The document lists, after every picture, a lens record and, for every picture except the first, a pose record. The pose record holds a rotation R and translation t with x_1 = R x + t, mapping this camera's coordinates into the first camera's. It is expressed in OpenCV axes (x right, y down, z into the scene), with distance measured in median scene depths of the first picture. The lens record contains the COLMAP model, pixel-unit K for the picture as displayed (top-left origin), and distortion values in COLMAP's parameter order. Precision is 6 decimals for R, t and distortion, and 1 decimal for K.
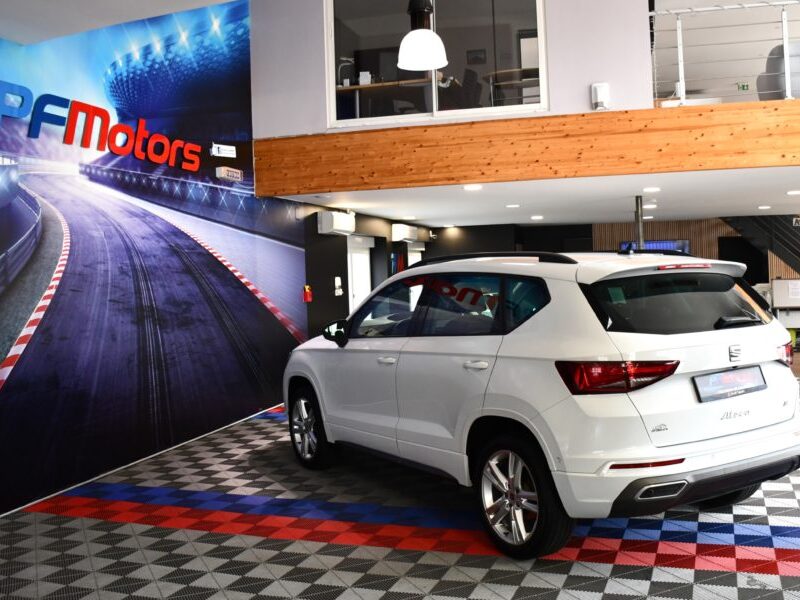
lens RADIAL K [[855.3, 0, 405.7], [0, 855.3, 301.0], [0, 0, 1]] dist [-0.122338, 0.043760]
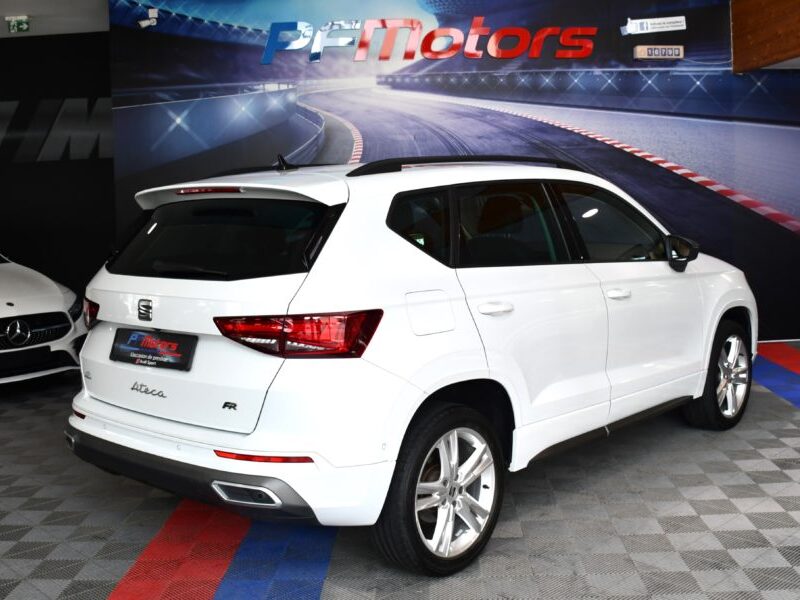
lens RADIAL K [[945.5, 0, 380.9], [0, 945.5, 276.2], [0, 0, 1]] dist [-0.141487, 0.050744]
pose [[0.302223, 0.113623, -0.946441, 0.745885], [-0.012166, 0.993250, 0.115358, -0.040111], [0.953160, -0.023349, 0.301565, 0.568445]]
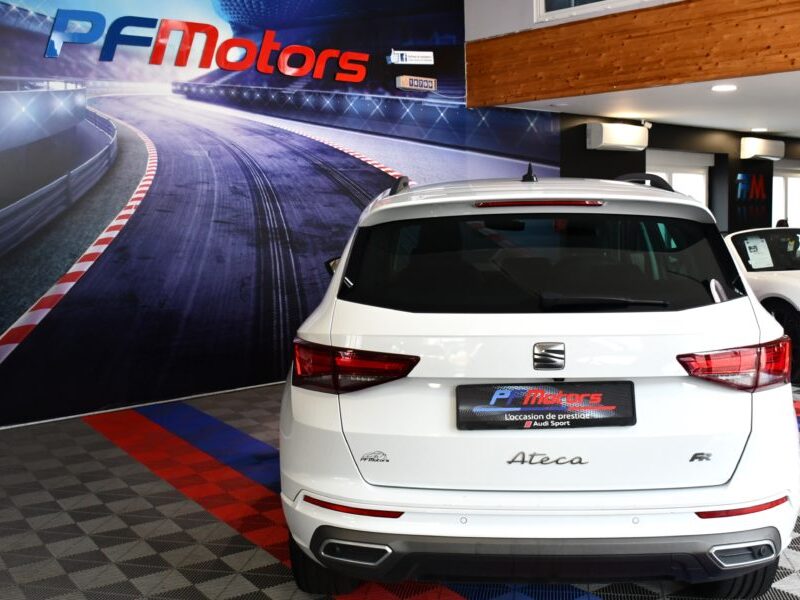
lens RADIAL K [[883.0, 0, 377.0], [0, 883.0, 291.7], [0, 0, 1]] dist [-0.152781, 0.093537]
pose [[0.813123, 0.081600, -0.576344, 0.383458], [-0.032775, 0.994973, 0.094630, -0.021169], [0.581169, -0.058056, 0.811710, 0.265182]]
